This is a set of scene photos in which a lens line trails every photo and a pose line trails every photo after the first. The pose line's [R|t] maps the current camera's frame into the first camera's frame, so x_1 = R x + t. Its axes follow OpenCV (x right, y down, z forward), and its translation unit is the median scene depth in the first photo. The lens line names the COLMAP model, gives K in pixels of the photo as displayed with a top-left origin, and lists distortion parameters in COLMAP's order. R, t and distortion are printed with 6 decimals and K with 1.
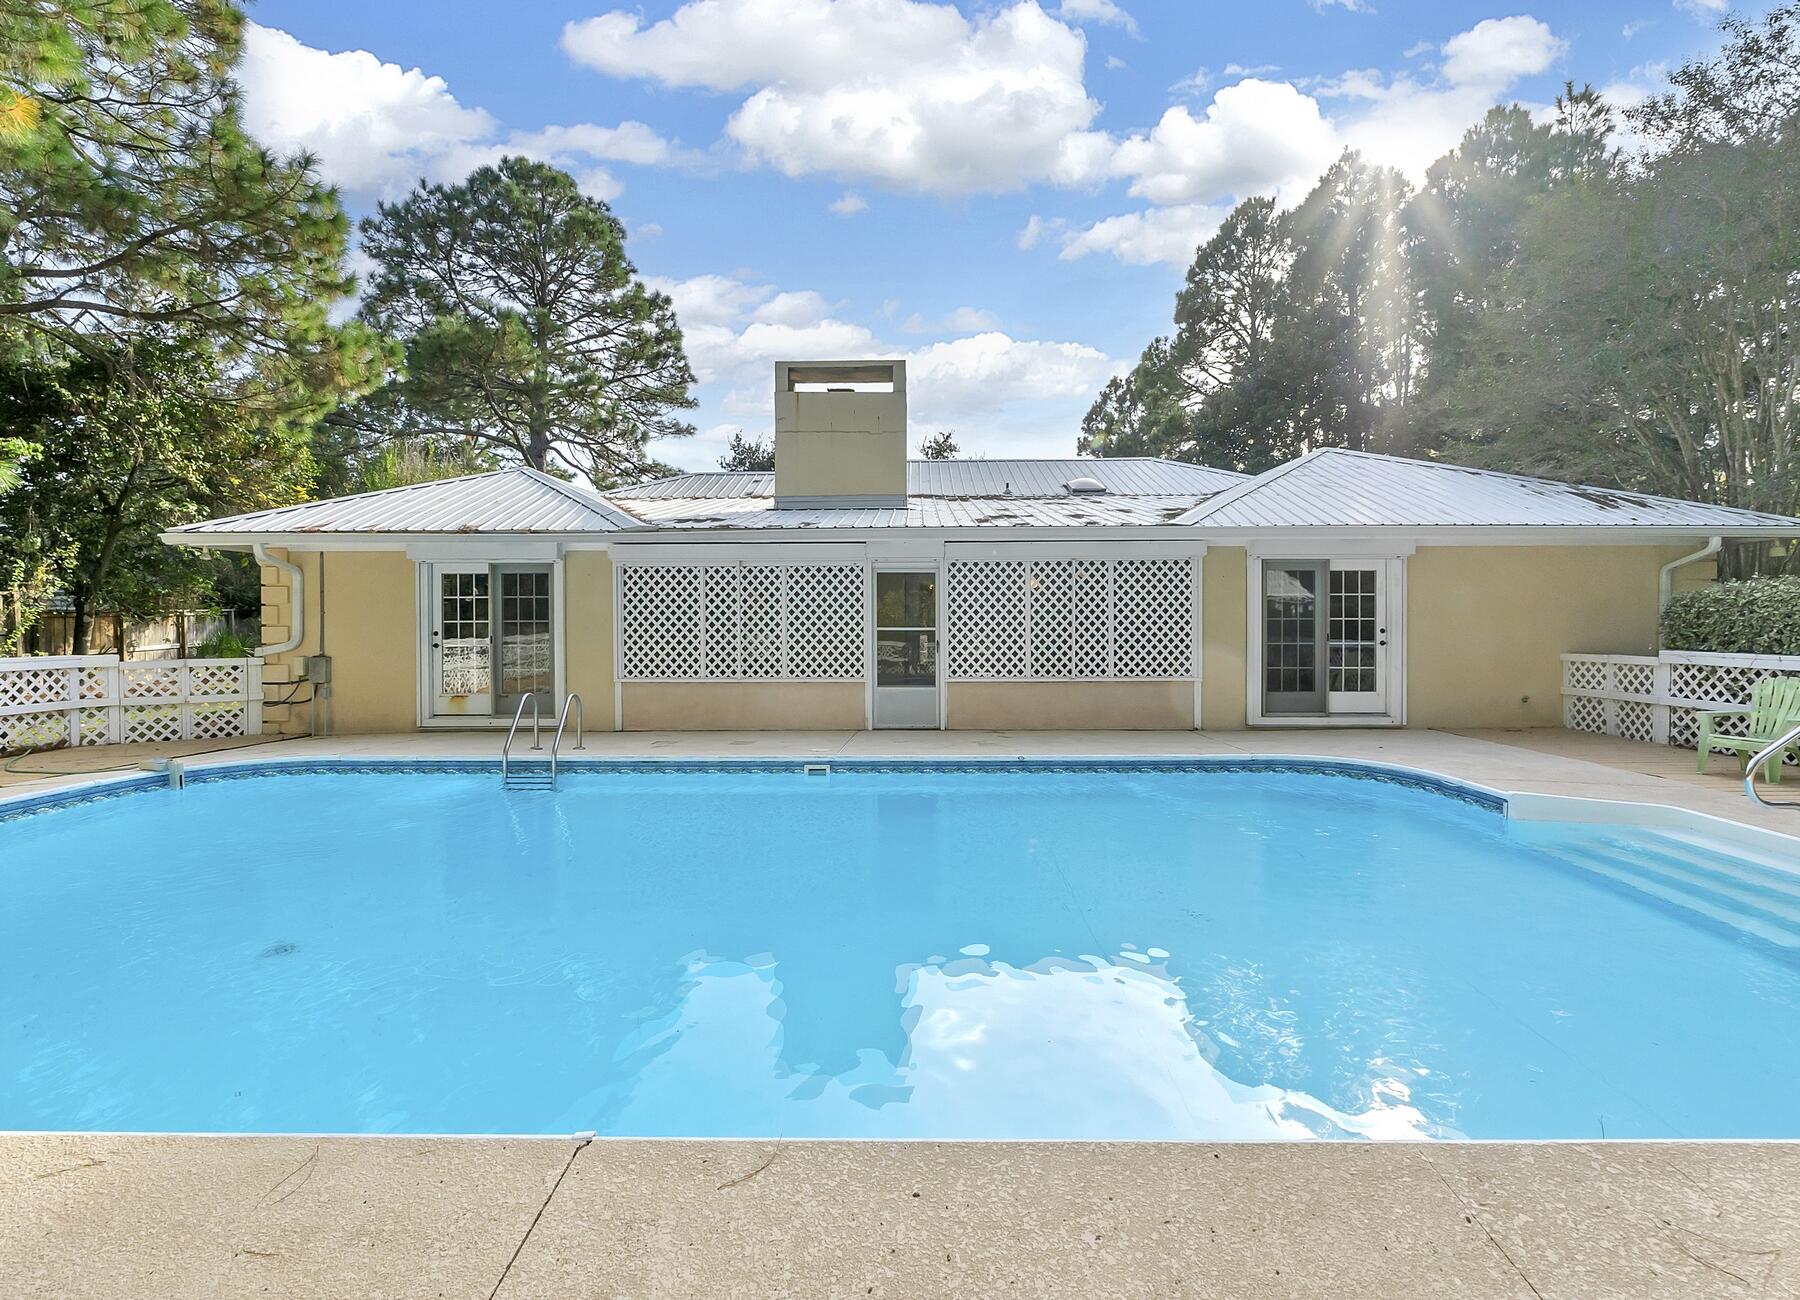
lens RADIAL K [[767.7, 0, 901.9], [0, 767.7, 634.9], [0, 0, 1]] dist [-0.003234, -0.000643]
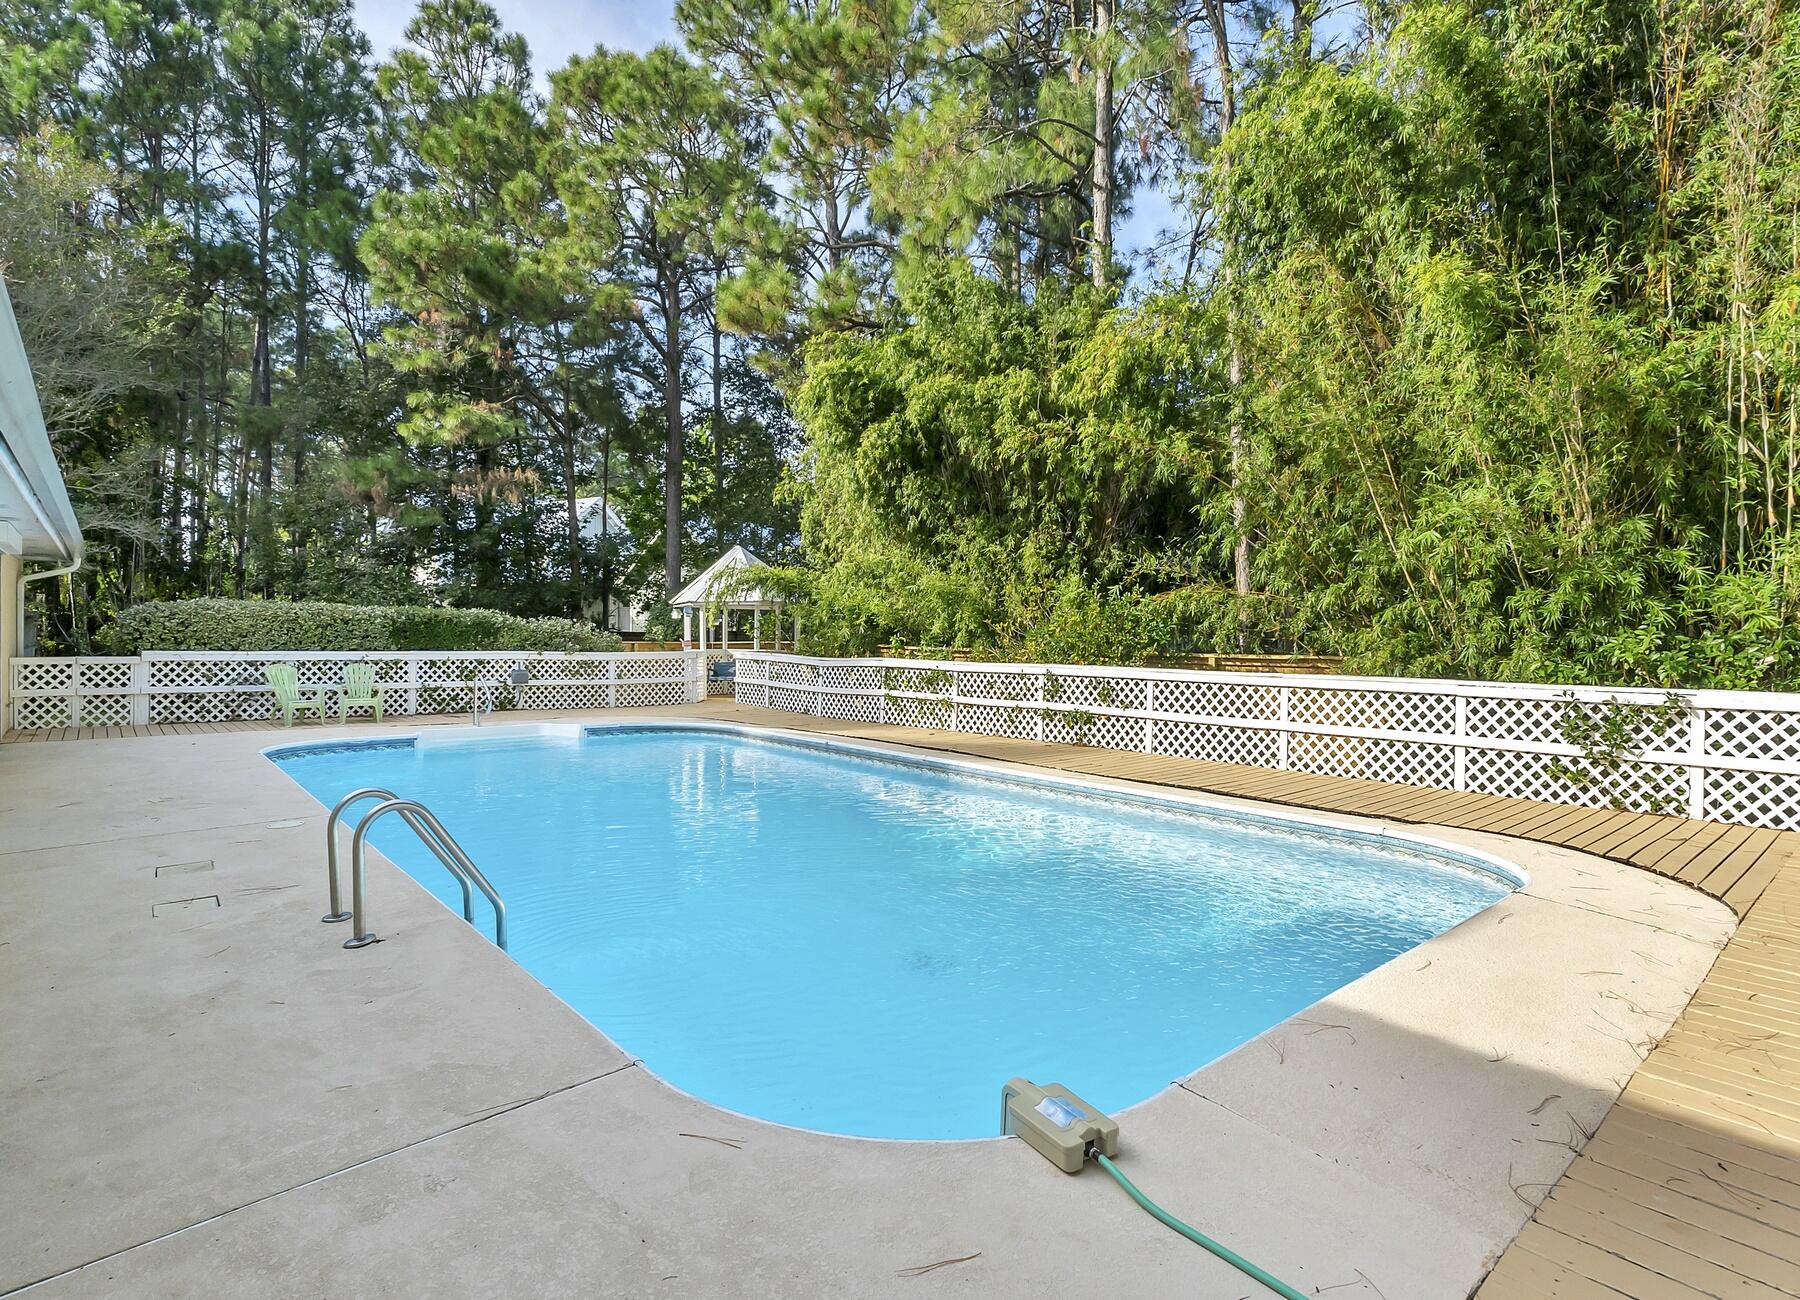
lens RADIAL K [[922.1, 0, 901.0], [0, 922.1, 644.2], [0, 0, 1]] dist [-0.001619, -0.000470]
pose [[-0.654359, -0.018240, 0.755964, -0.847629], [-0.001308, 0.999735, 0.022990, -0.024075], [-0.756183, 0.014055, -0.654209, 0.901978]]
